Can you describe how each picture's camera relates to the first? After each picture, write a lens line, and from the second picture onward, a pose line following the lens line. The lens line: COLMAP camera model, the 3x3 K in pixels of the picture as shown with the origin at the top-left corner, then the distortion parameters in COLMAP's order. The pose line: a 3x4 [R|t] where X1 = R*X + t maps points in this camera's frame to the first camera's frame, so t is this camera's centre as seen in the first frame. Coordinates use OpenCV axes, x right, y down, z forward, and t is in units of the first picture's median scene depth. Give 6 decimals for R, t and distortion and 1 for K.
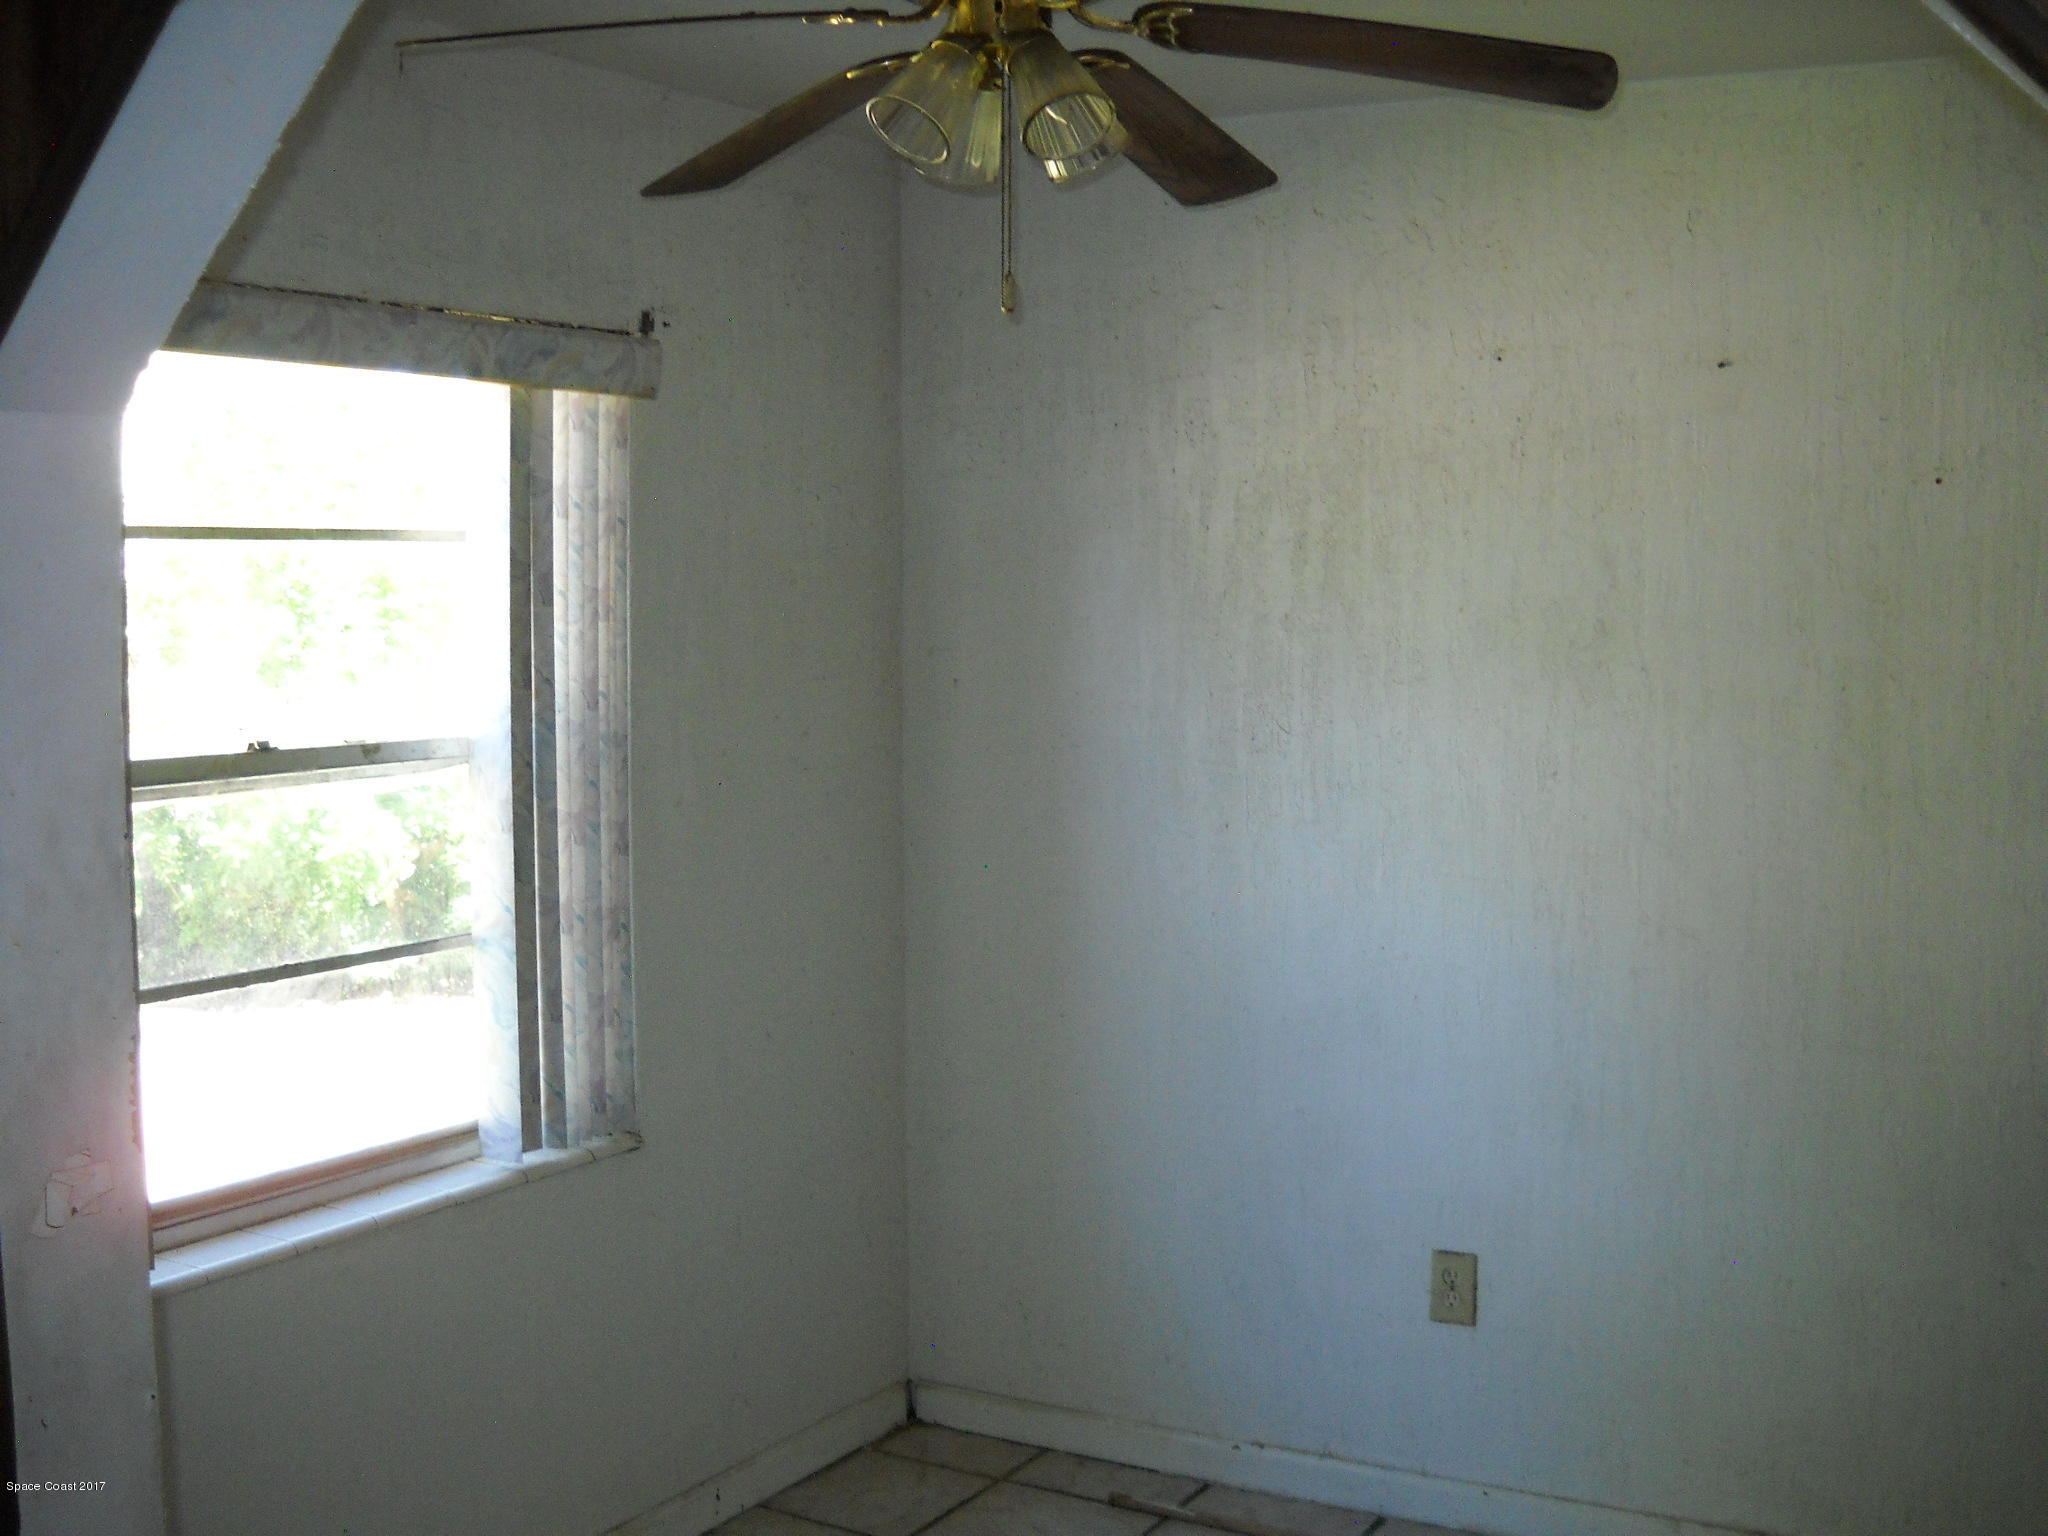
lens RADIAL K [[2312.7, 0, 1013.4], [0, 2312.7, 753.0], [0, 0, 1]] dist [-0.250242, 0.222182]
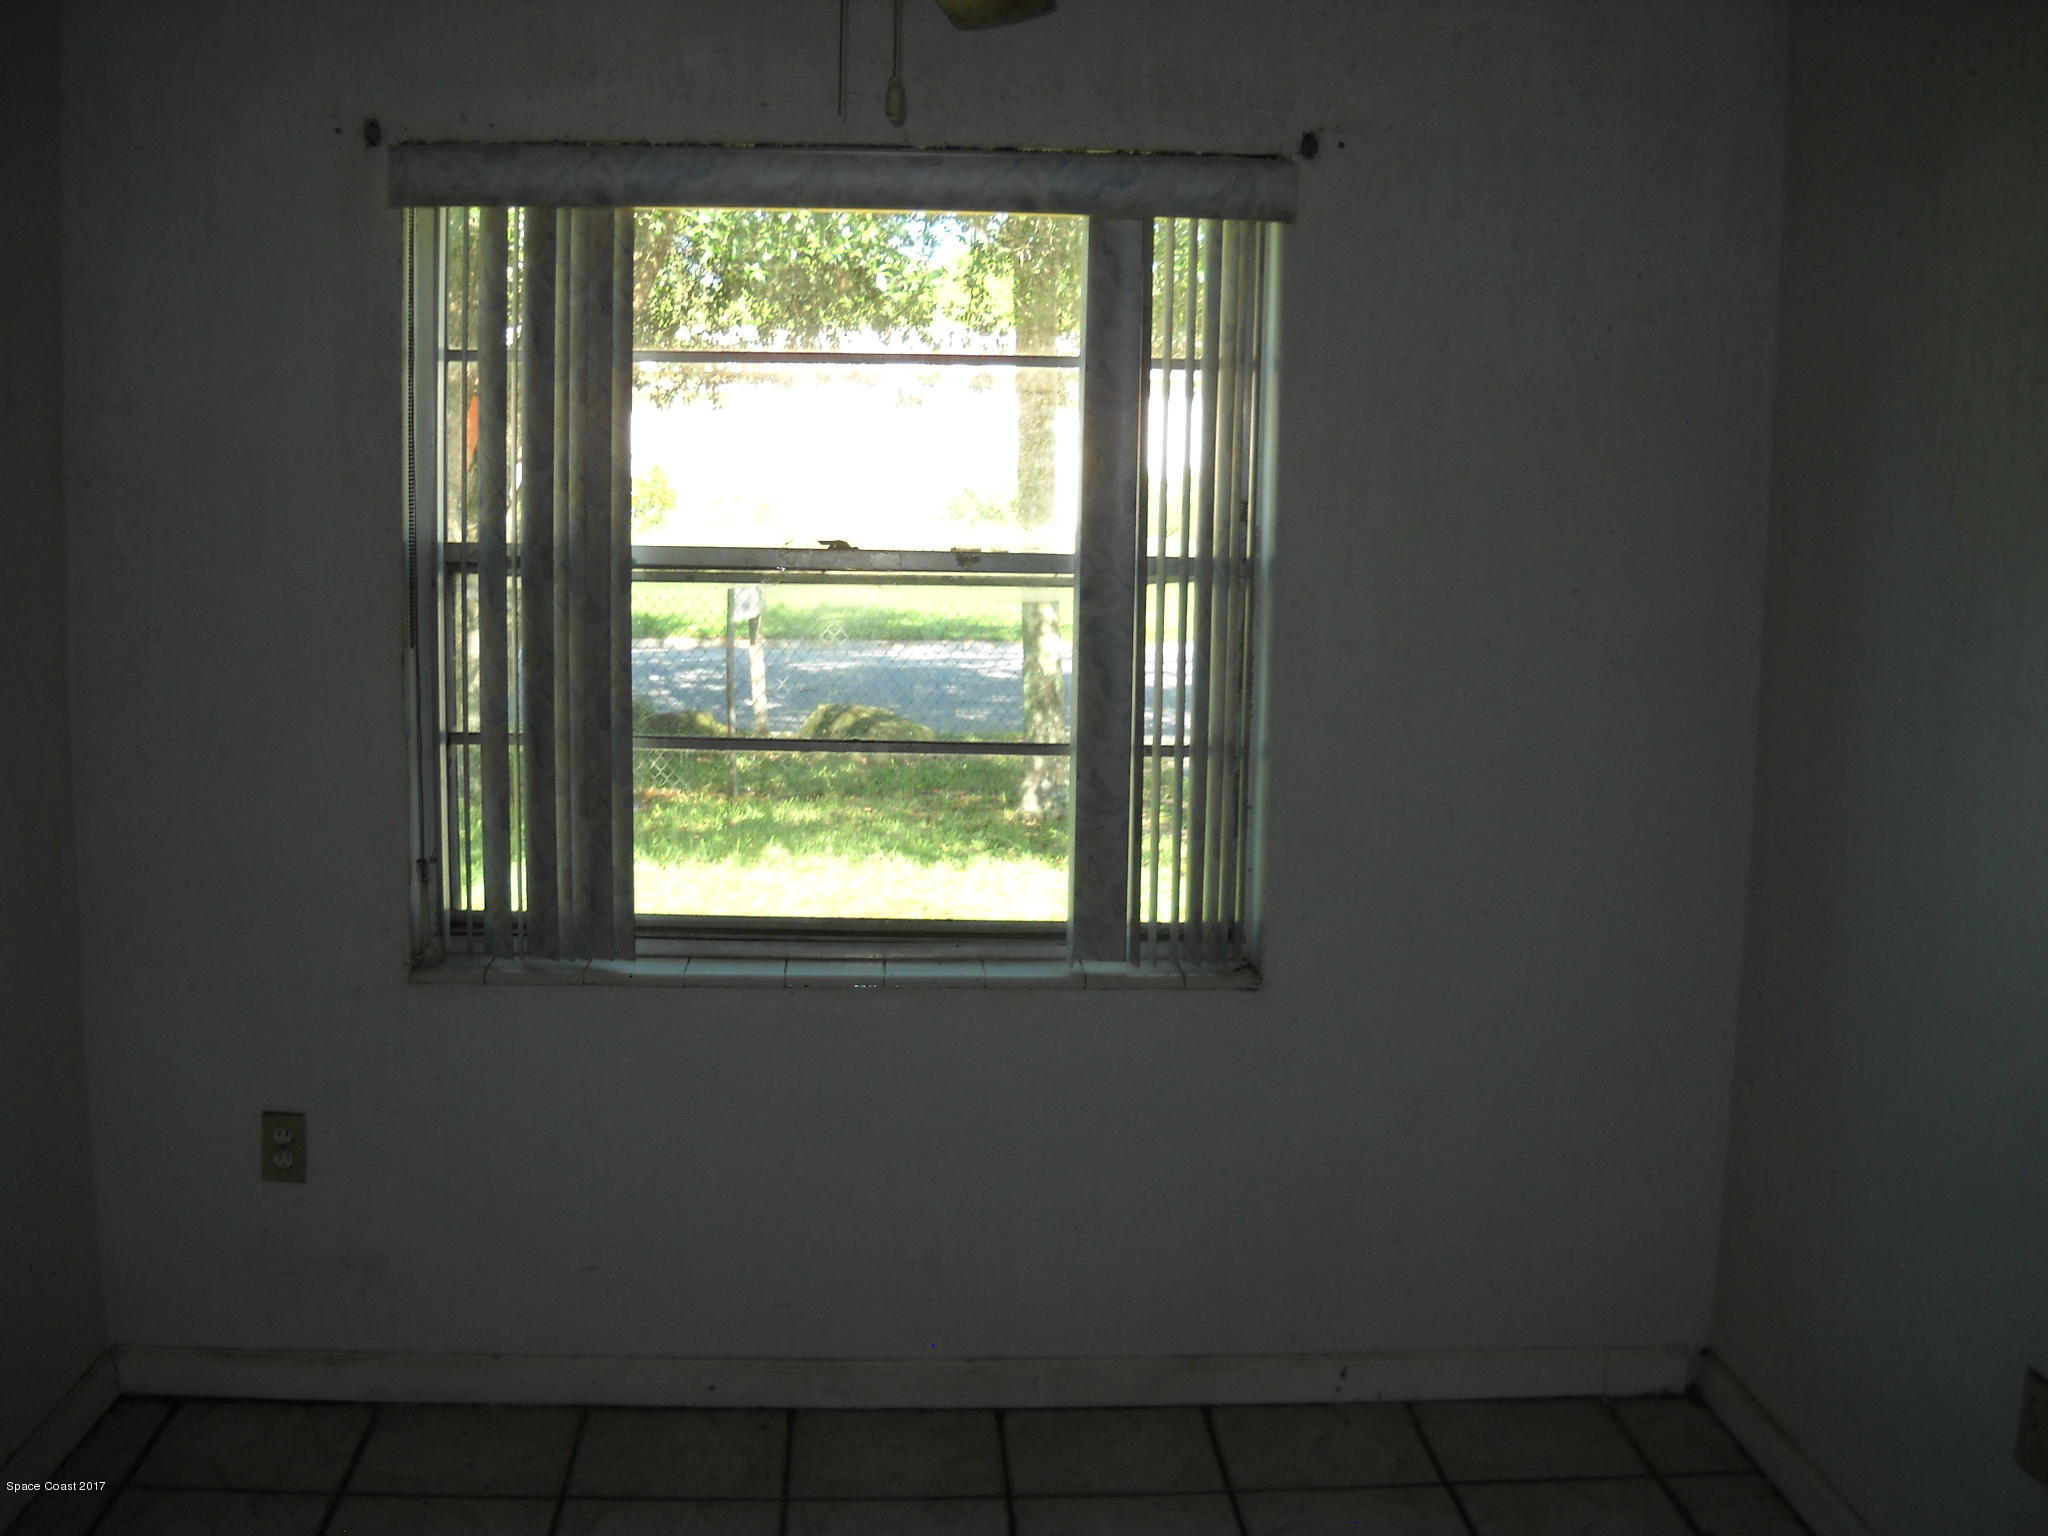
lens RADIAL K [[2312.7, 0, 1013.4], [0, 2312.7, 753.0], [0, 0, 1]] dist [-0.250242, 0.222182]
pose [[0.556898, 0.112335, -0.822949, 0.599289], [-0.080692, 0.993442, 0.081003, 0.000512], [0.826652, 0.021295, 0.562311, 0.364085]]
